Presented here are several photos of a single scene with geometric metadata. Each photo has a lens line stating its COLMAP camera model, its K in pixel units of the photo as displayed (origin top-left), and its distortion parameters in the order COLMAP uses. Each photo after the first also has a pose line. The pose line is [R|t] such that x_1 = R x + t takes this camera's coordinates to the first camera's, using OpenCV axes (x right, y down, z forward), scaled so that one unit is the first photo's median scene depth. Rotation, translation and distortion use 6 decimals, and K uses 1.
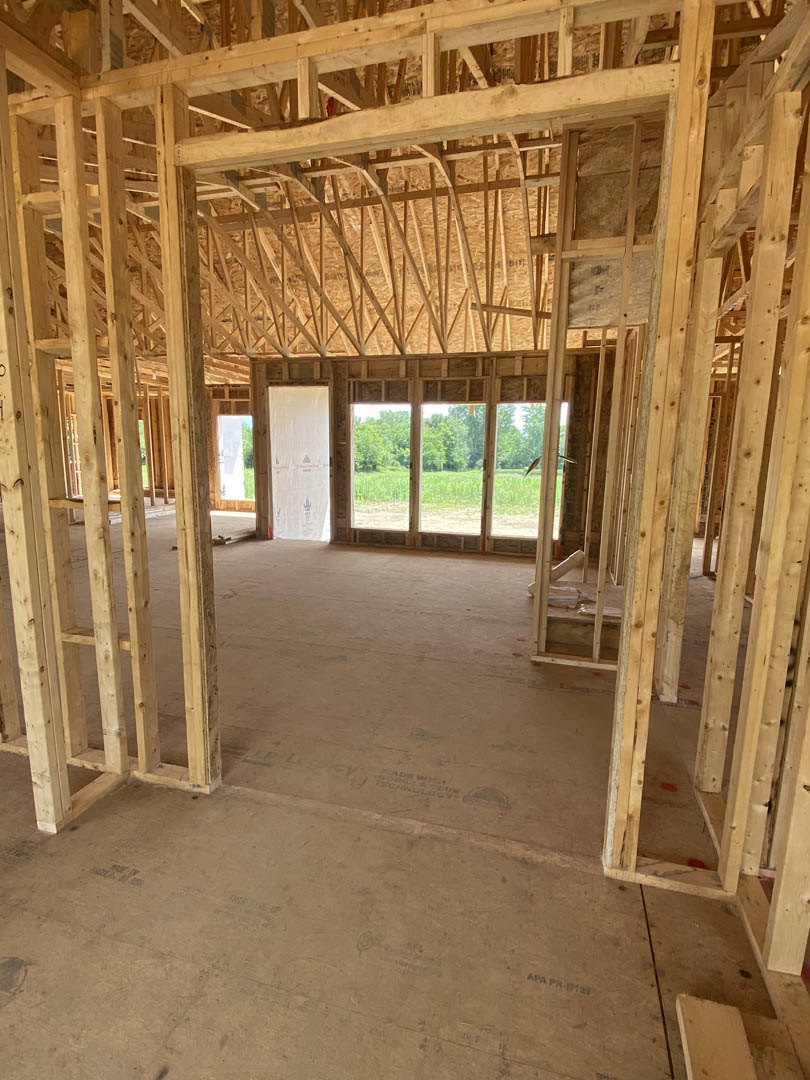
lens RADIAL K [[538.2, 0, 413.4], [0, 538.2, 539.2], [0, 0, 1]] dist [0.006975, -0.002160]
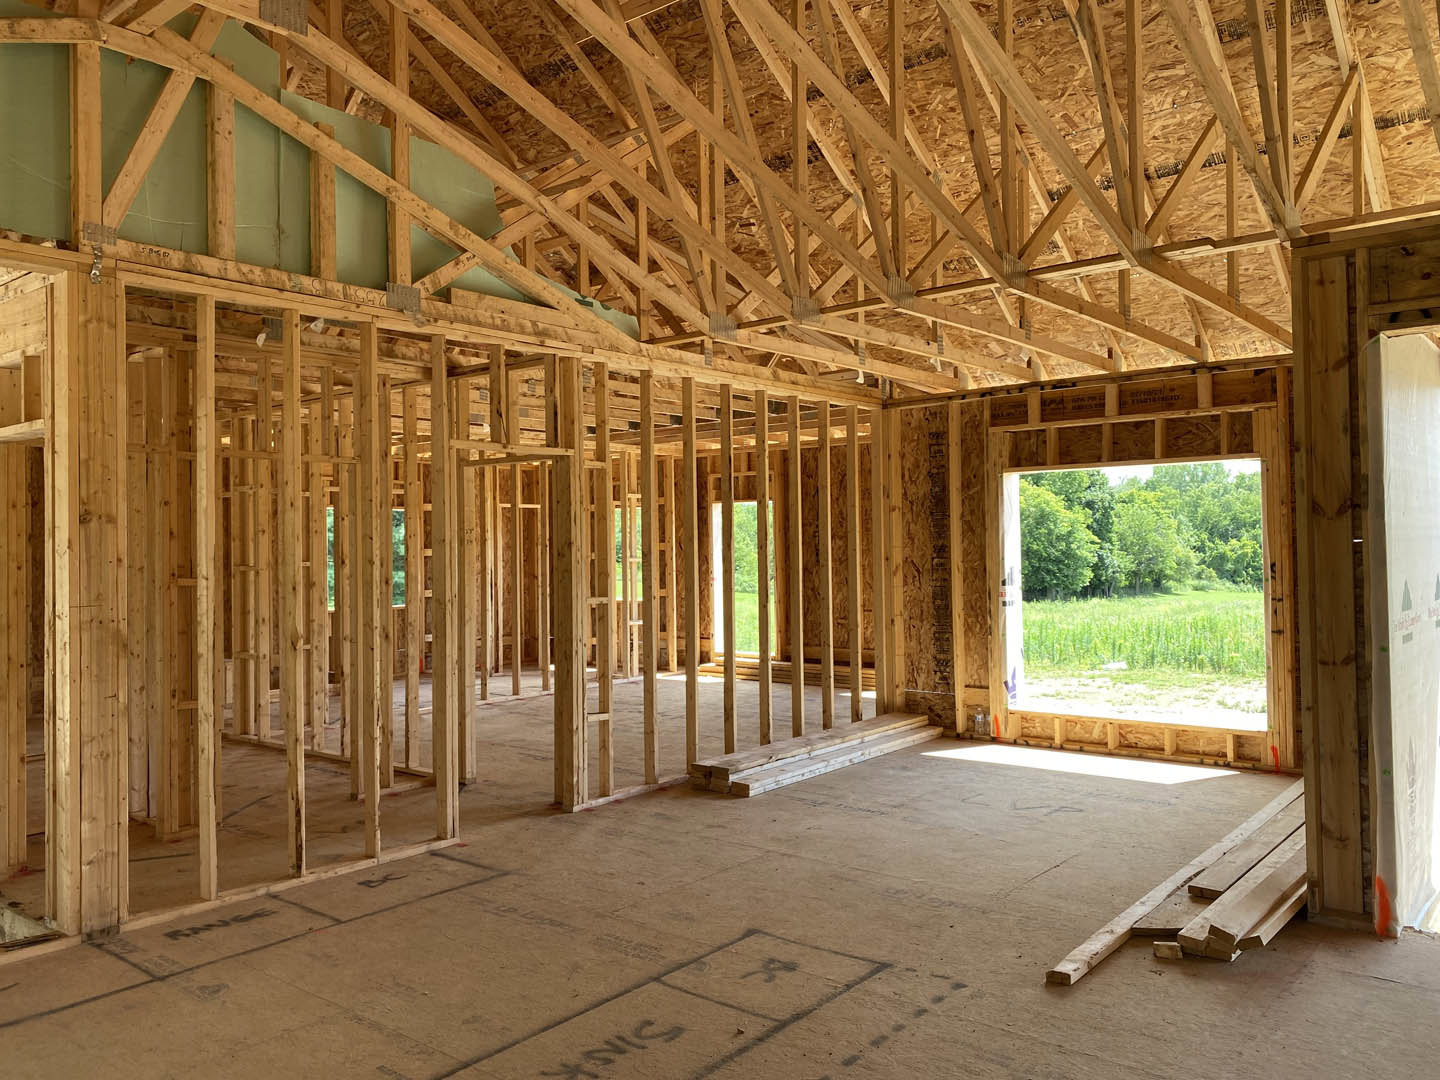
lens RADIAL K [[1096.7, 0, 718.0], [0, 1096.7, 536.1], [0, 0, 1]] dist [0.003611, -0.000377]
pose [[0.902736, -0.036305, -0.428660, -0.220273], [-0.040000, 0.985032, -0.167665, -0.059172], [0.428332, 0.168503, 0.887772, 0.281984]]
